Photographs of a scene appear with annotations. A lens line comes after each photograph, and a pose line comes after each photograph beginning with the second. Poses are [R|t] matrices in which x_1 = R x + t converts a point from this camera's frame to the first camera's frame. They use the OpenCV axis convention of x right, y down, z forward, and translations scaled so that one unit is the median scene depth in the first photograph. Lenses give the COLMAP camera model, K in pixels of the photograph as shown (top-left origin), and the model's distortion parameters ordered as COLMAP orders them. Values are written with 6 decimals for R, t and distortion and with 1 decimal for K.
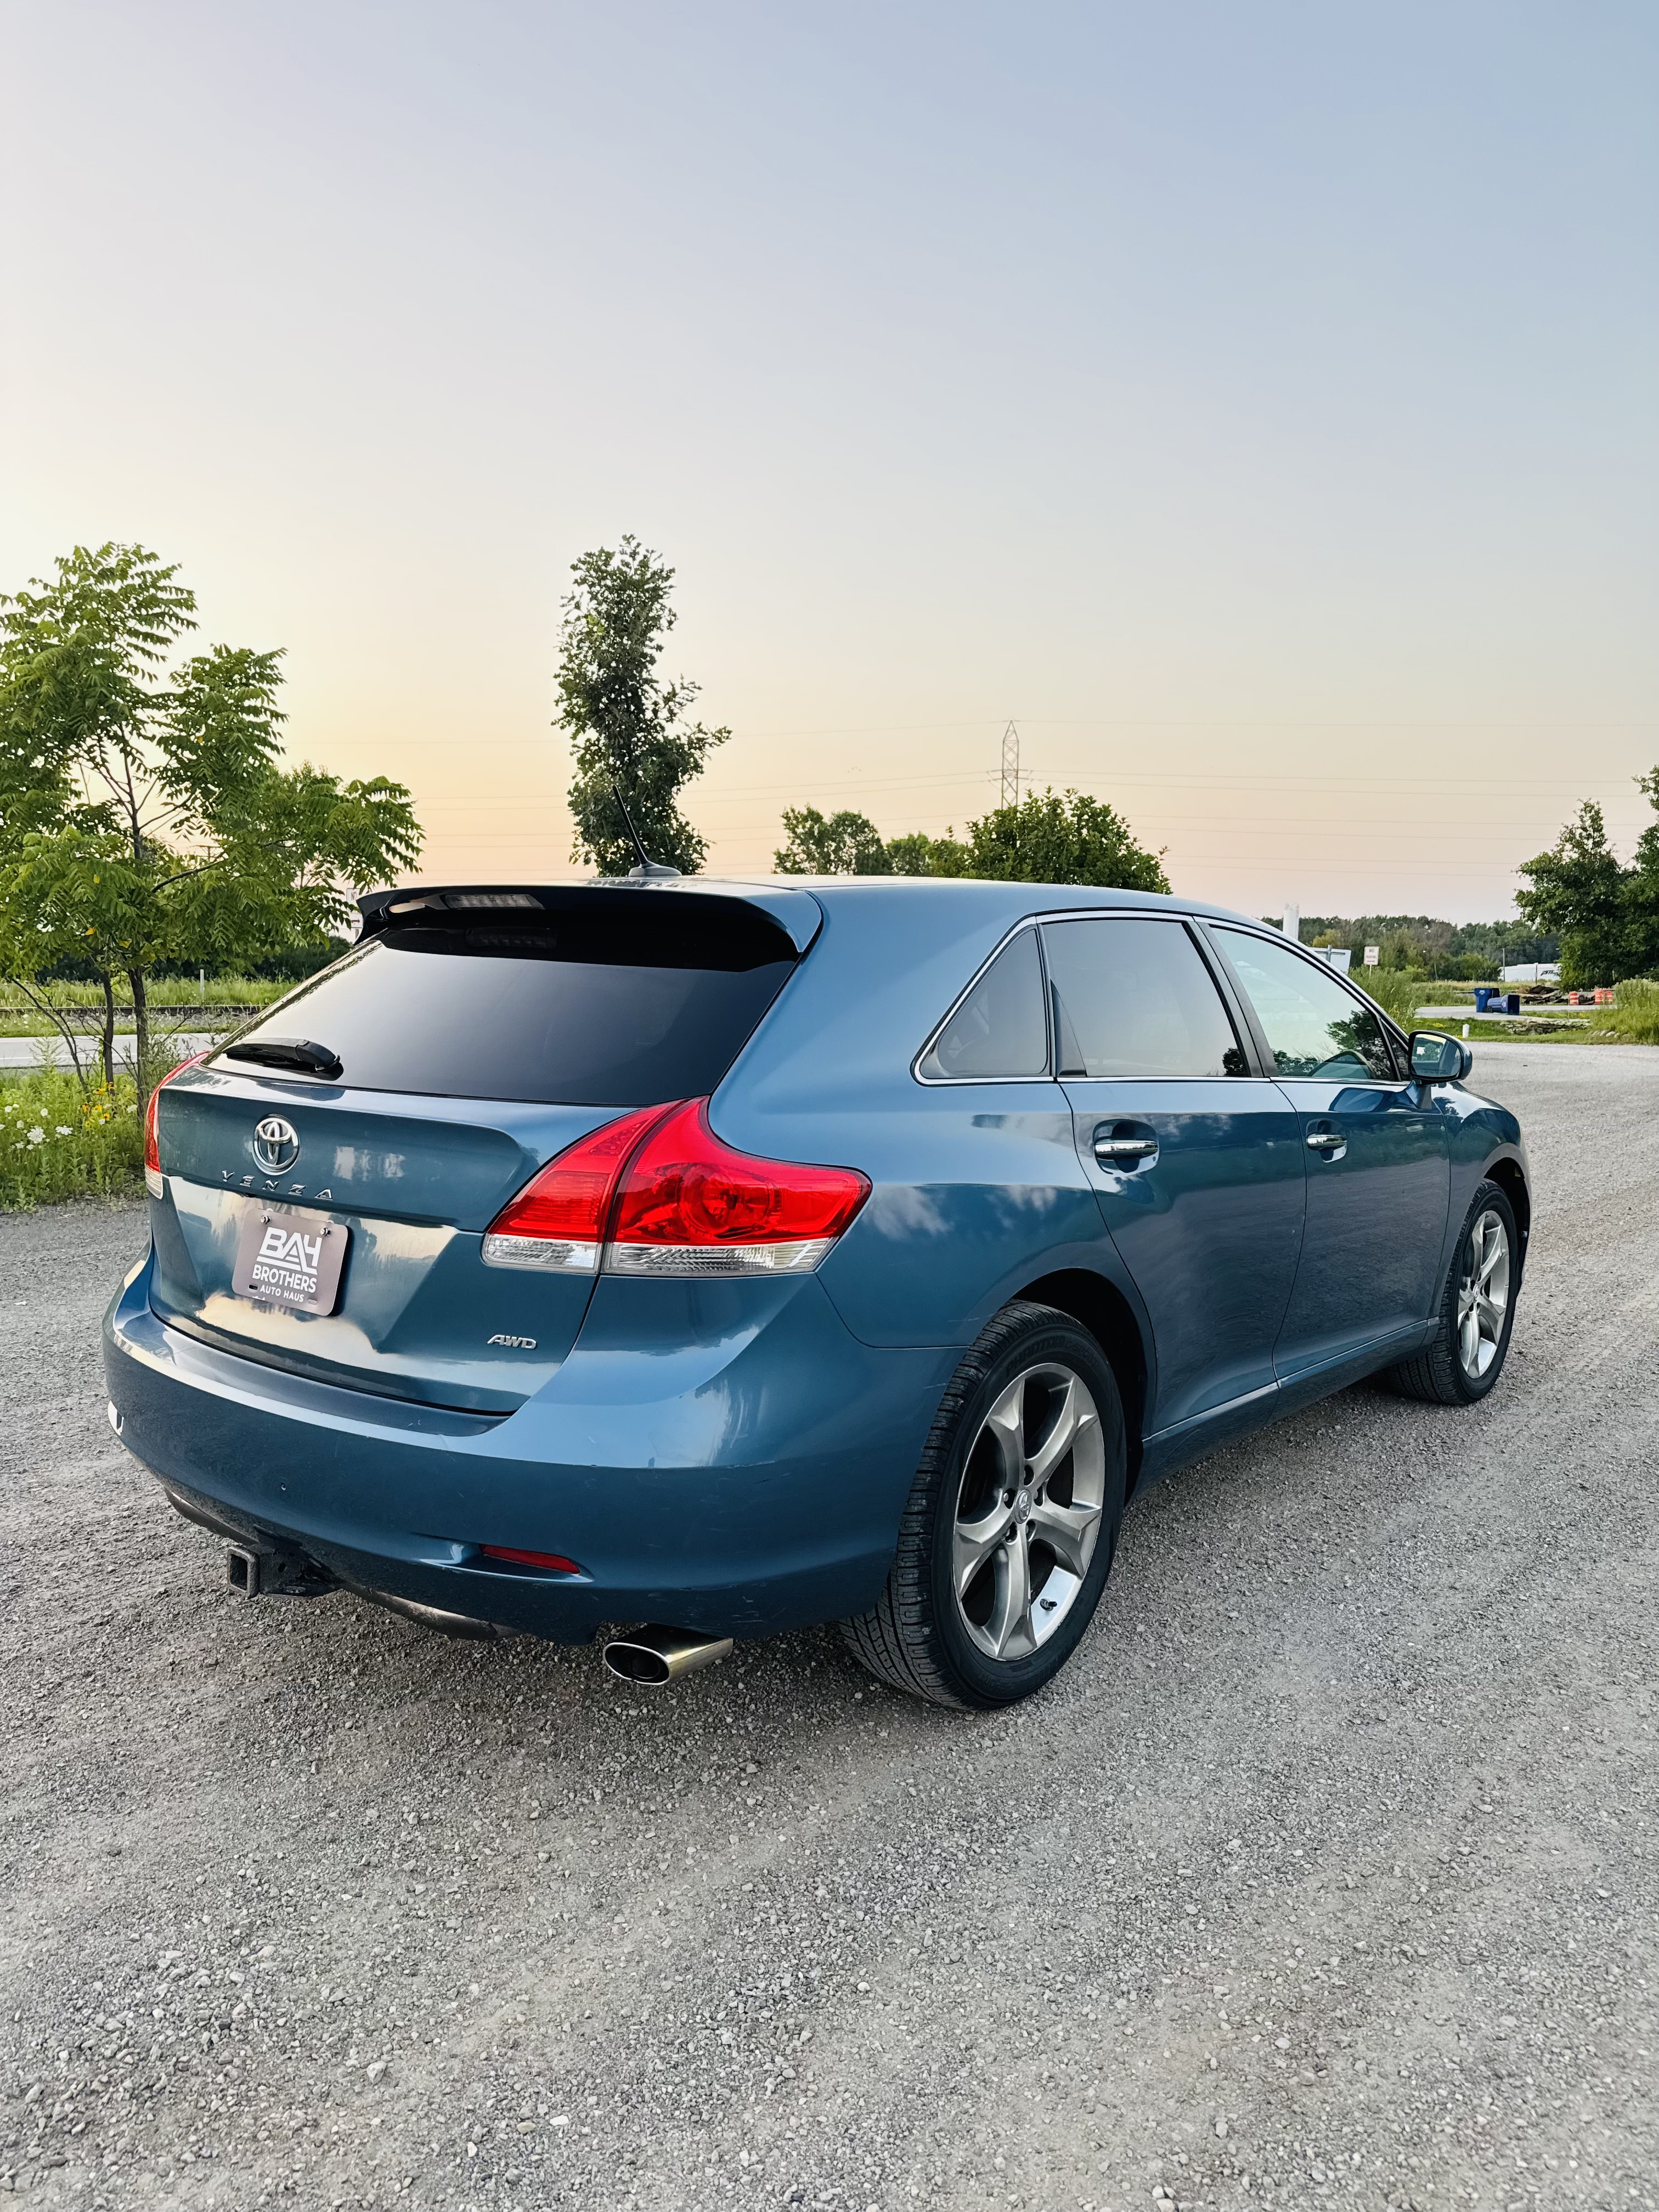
lens RADIAL K [[1583.8, 0, 842.4], [0, 1583.8, 1108.7], [0, 0, 1]] dist [0.000549, -0.009895]
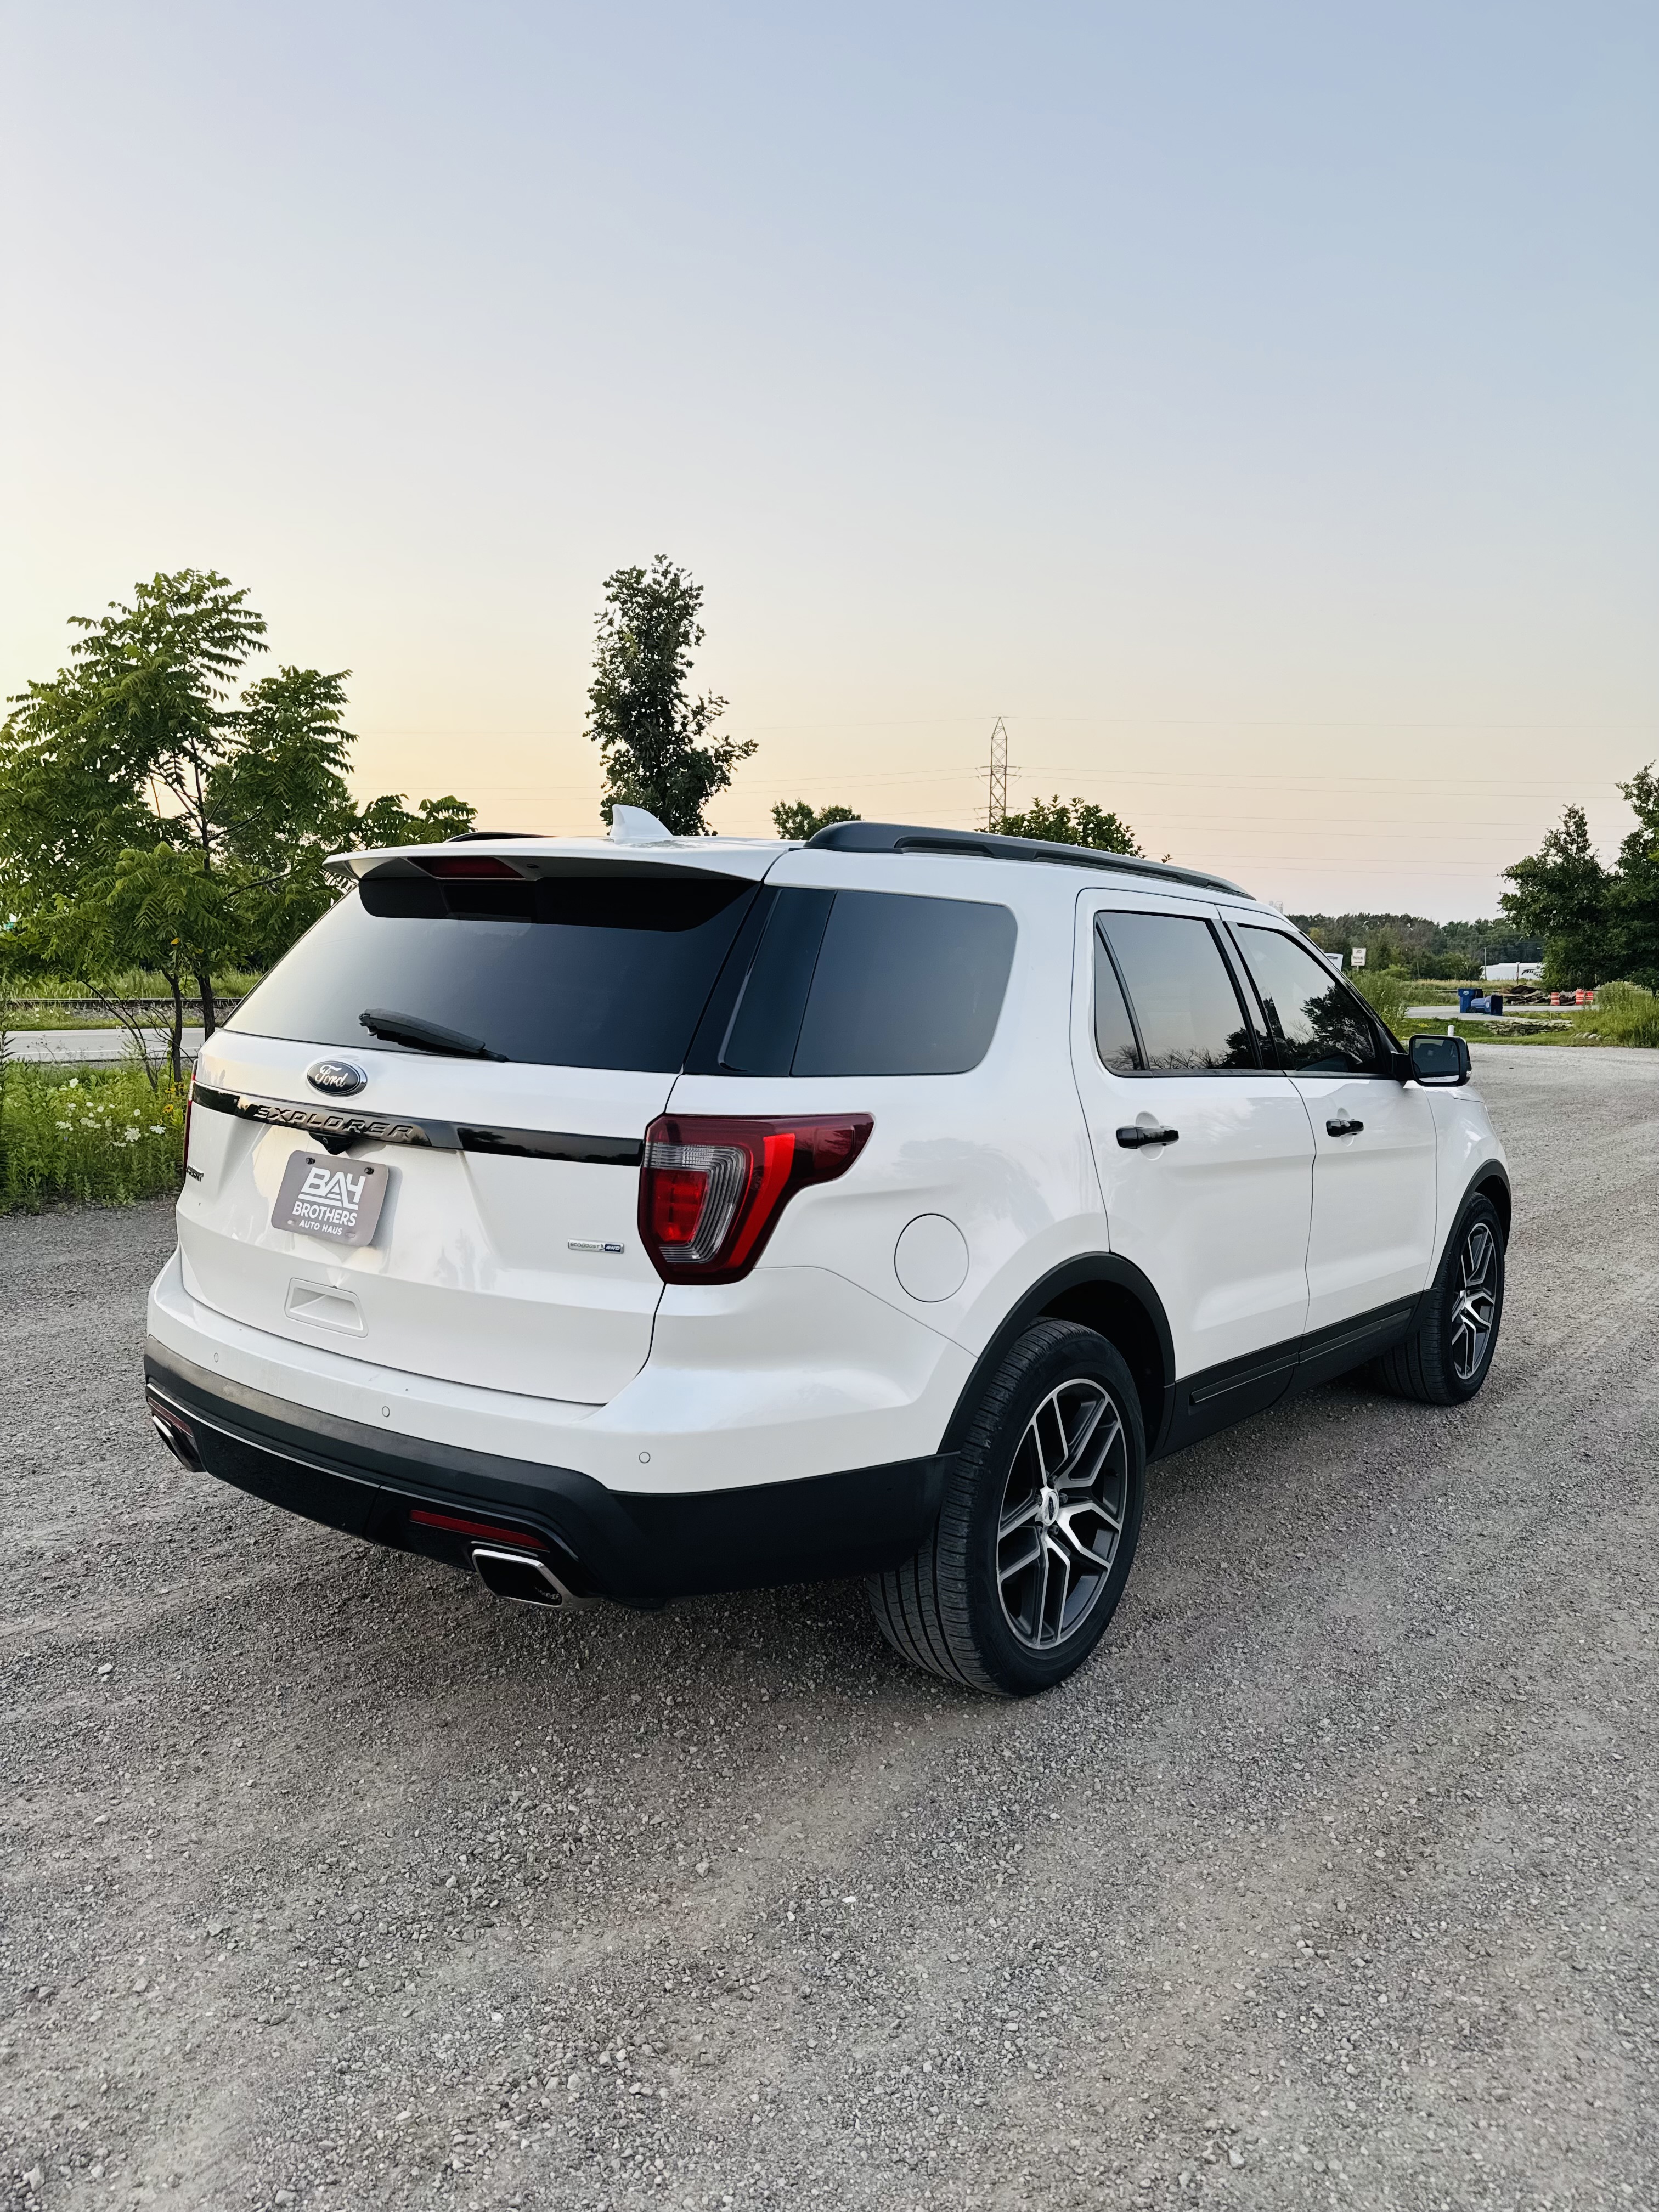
lens RADIAL K [[1583.8, 0, 842.4], [0, 1583.8, 1108.7], [0, 0, 1]] dist [0.000549, -0.009895]
pose [[0.999919, 0.006191, 0.011151, -0.085130], [-0.006241, 0.999970, 0.004510, -0.014950], [-0.011122, -0.004579, 0.999928, -0.140752]]
